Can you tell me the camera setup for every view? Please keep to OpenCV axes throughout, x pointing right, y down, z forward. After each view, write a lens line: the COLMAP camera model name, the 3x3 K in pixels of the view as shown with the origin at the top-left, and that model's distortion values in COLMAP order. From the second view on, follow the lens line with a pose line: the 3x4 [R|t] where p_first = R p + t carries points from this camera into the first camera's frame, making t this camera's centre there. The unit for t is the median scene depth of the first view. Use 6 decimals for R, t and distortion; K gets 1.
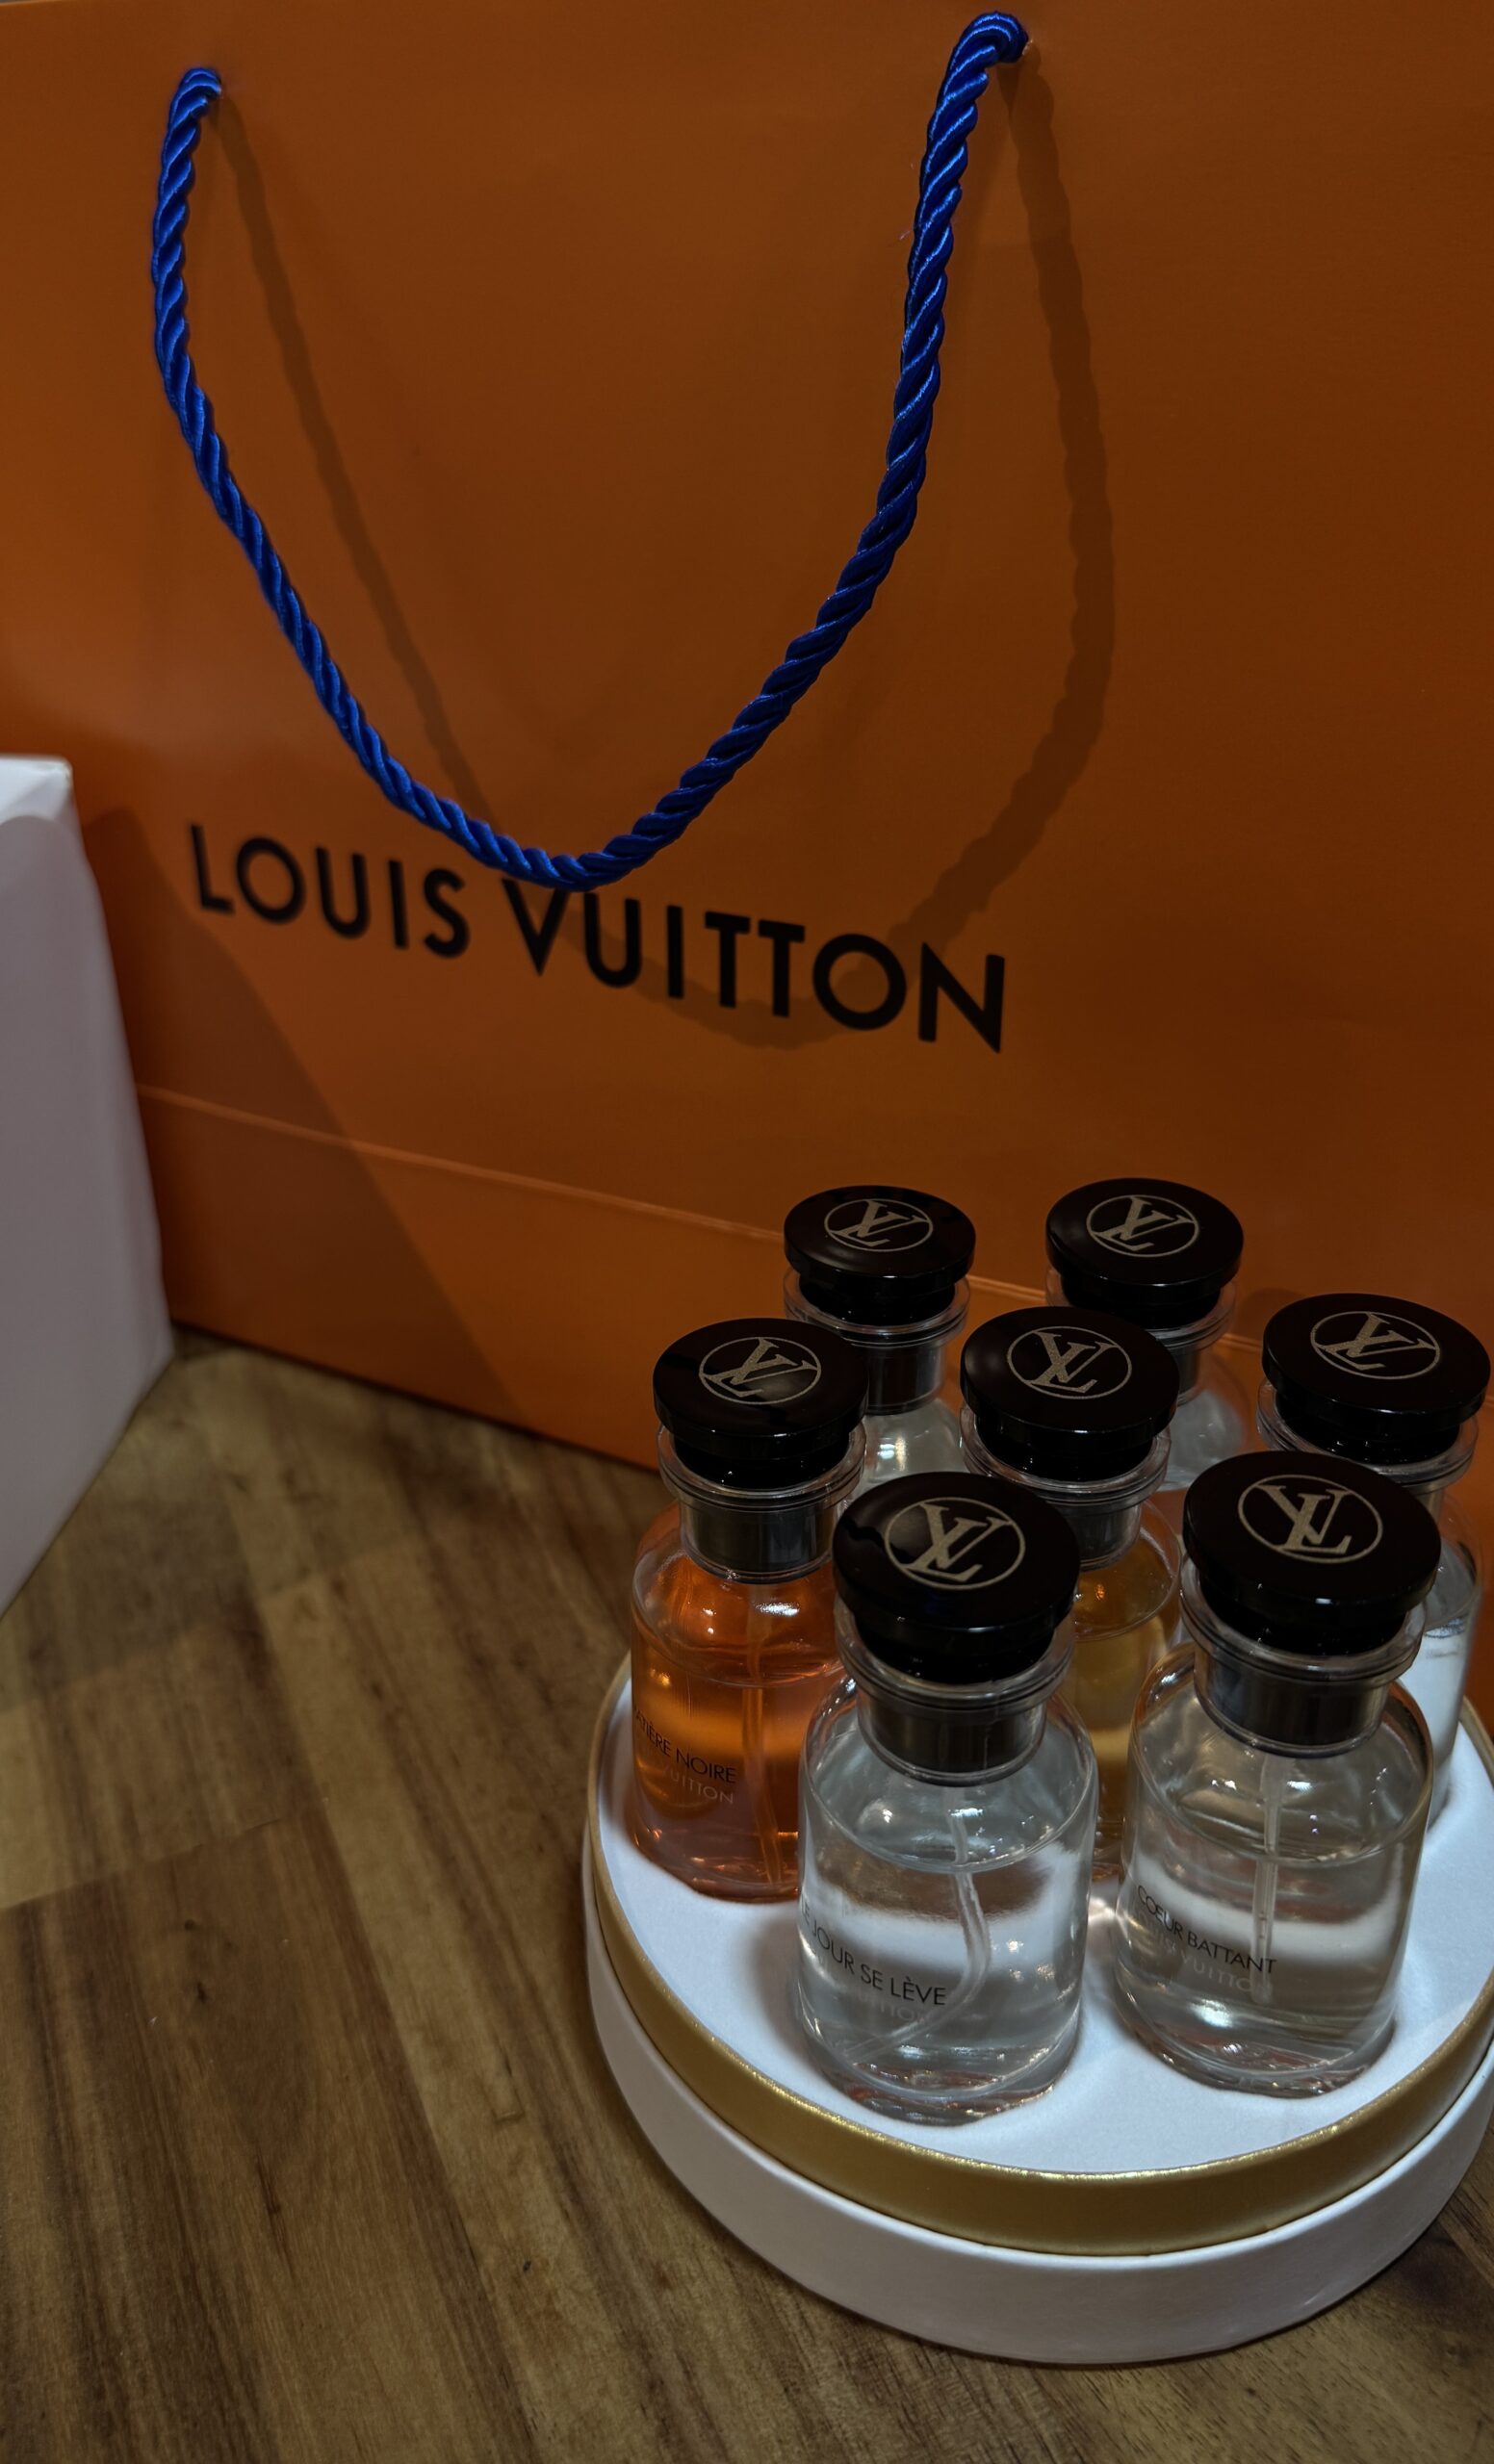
lens RADIAL K [[1826.1, 0, 737.9], [0, 1826.1, 1081.6], [0, 0, 1]] dist [-0.015171, -0.001876]
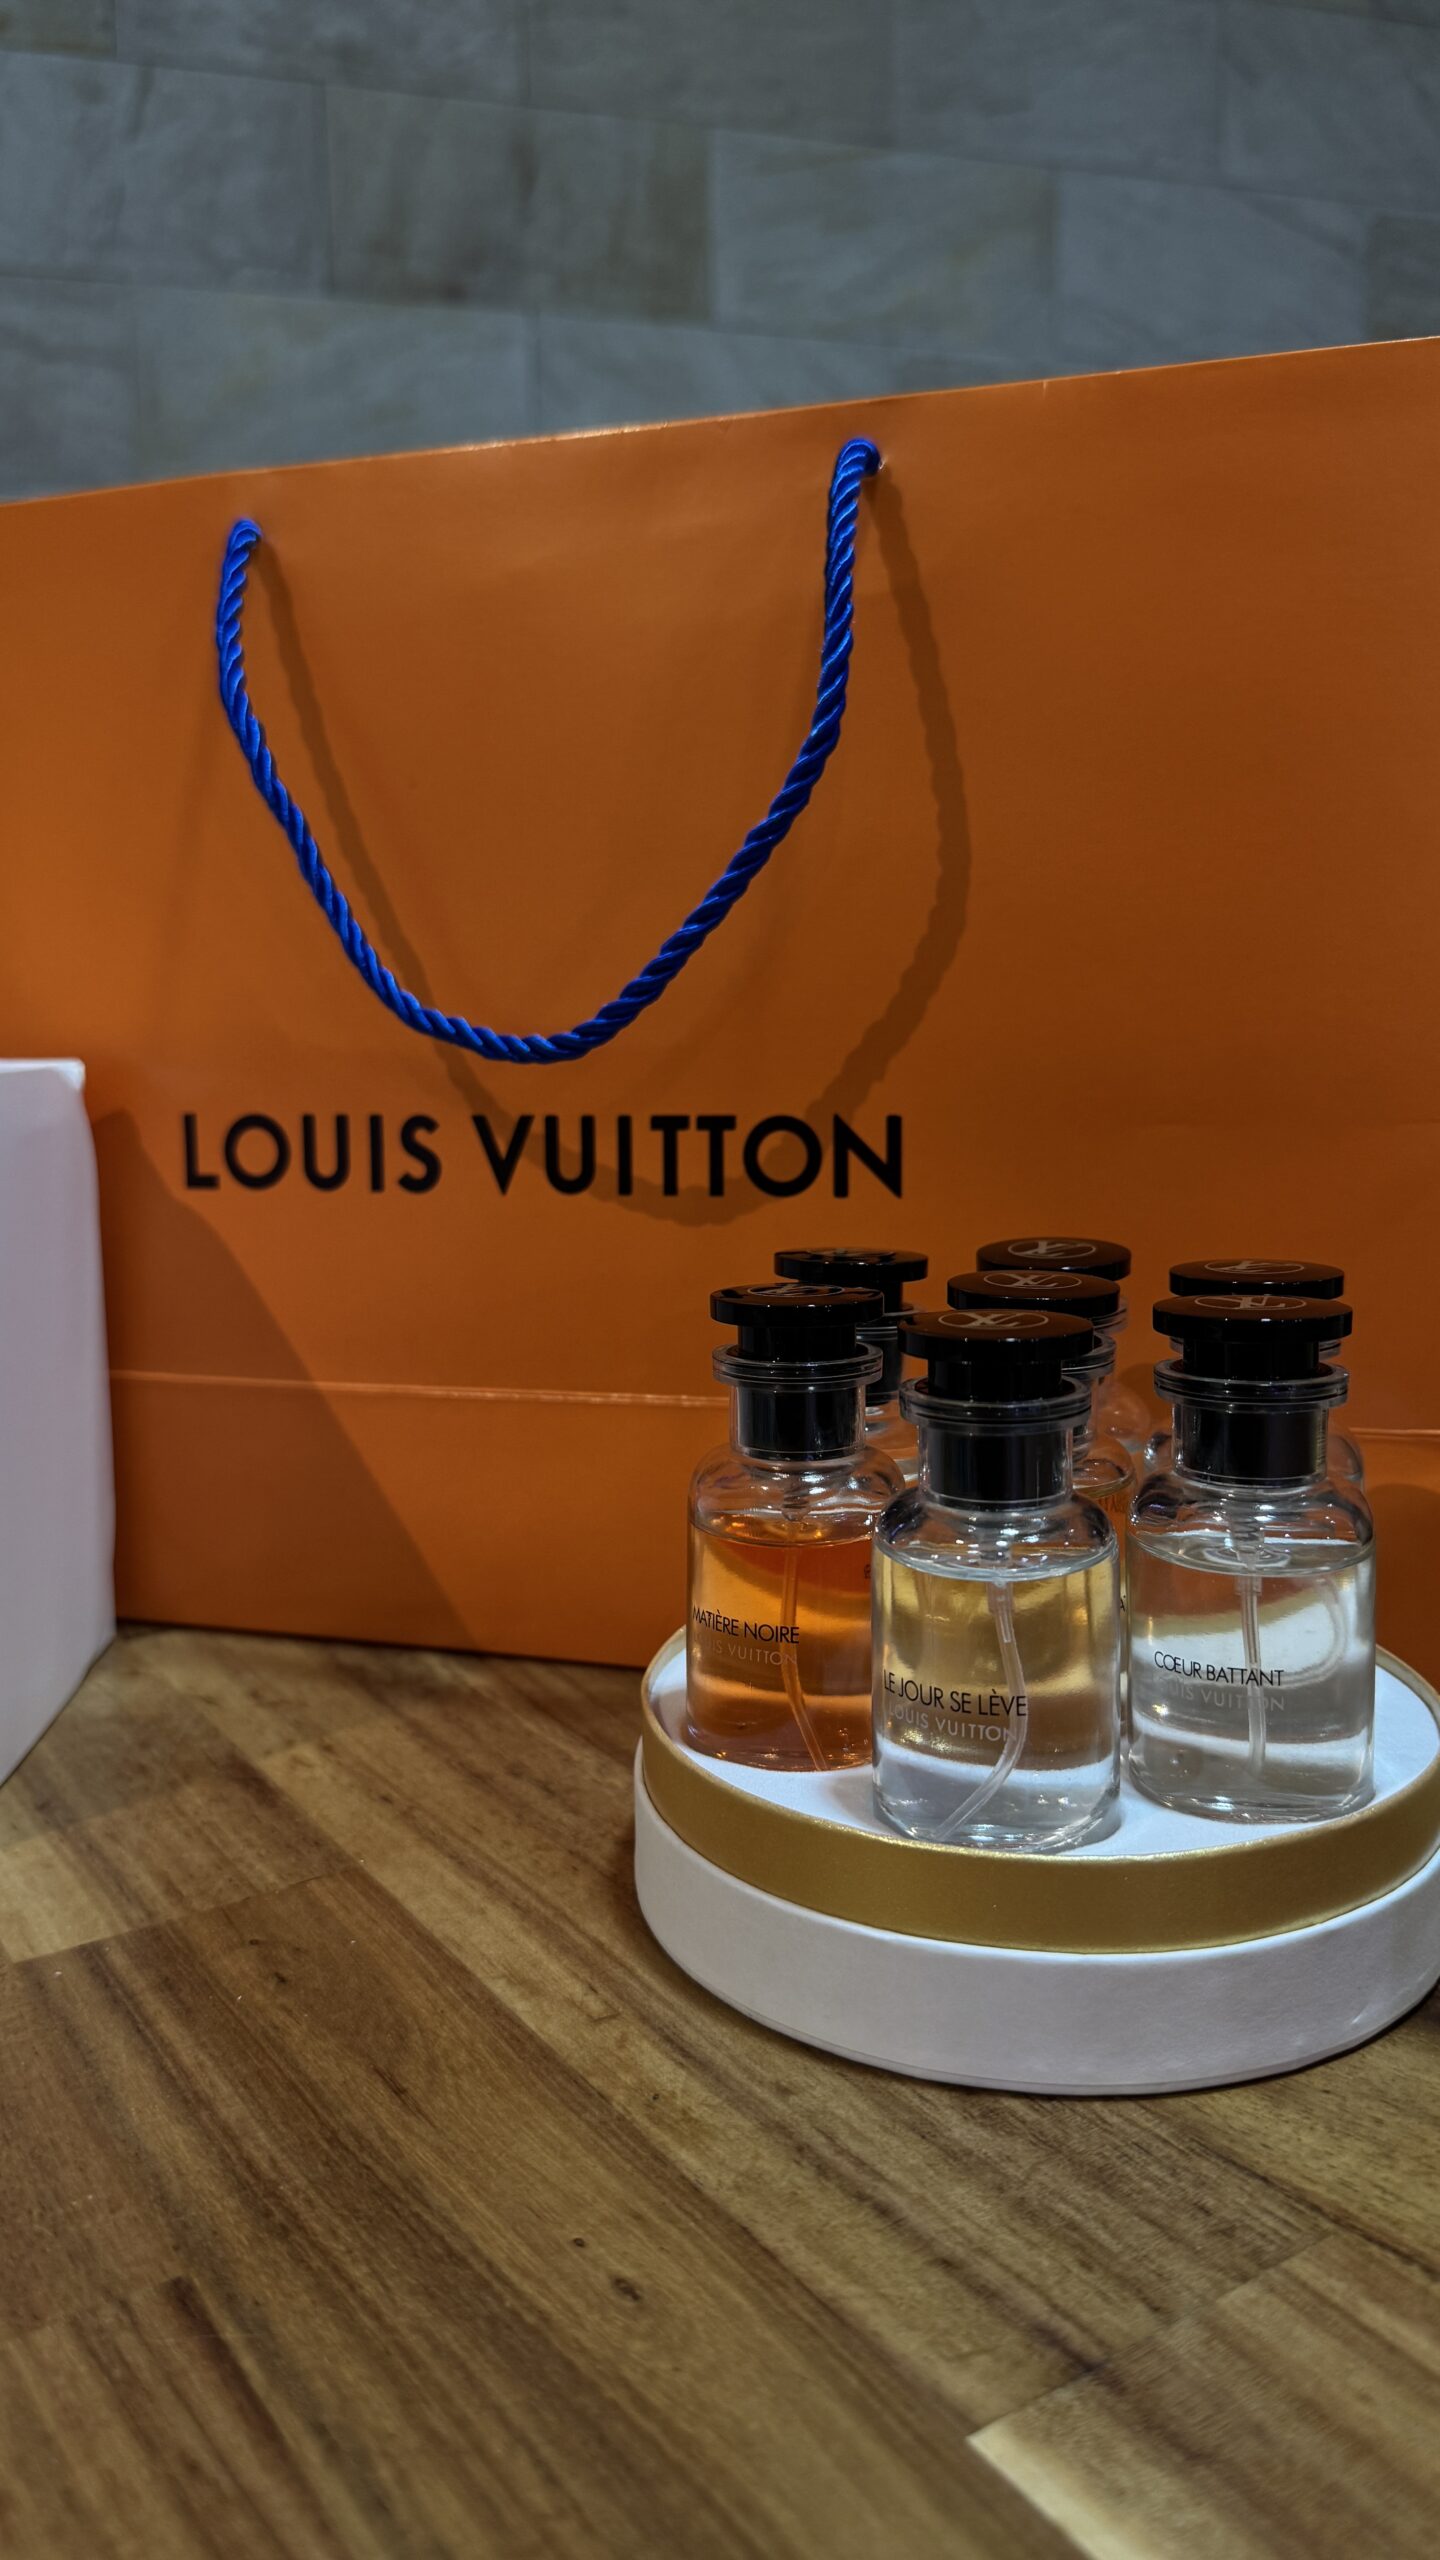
lens RADIAL K [[1728.3, 0, 679.4], [0, 1728.3, 1243.6], [0, 0, 1]] dist [0.004385, -0.031907]
pose [[0.988694, -0.018280, 0.148828, -0.196159], [0.064488, 0.947898, -0.311979, 0.399161], [-0.135371, 0.318050, 0.938360, -0.086468]]
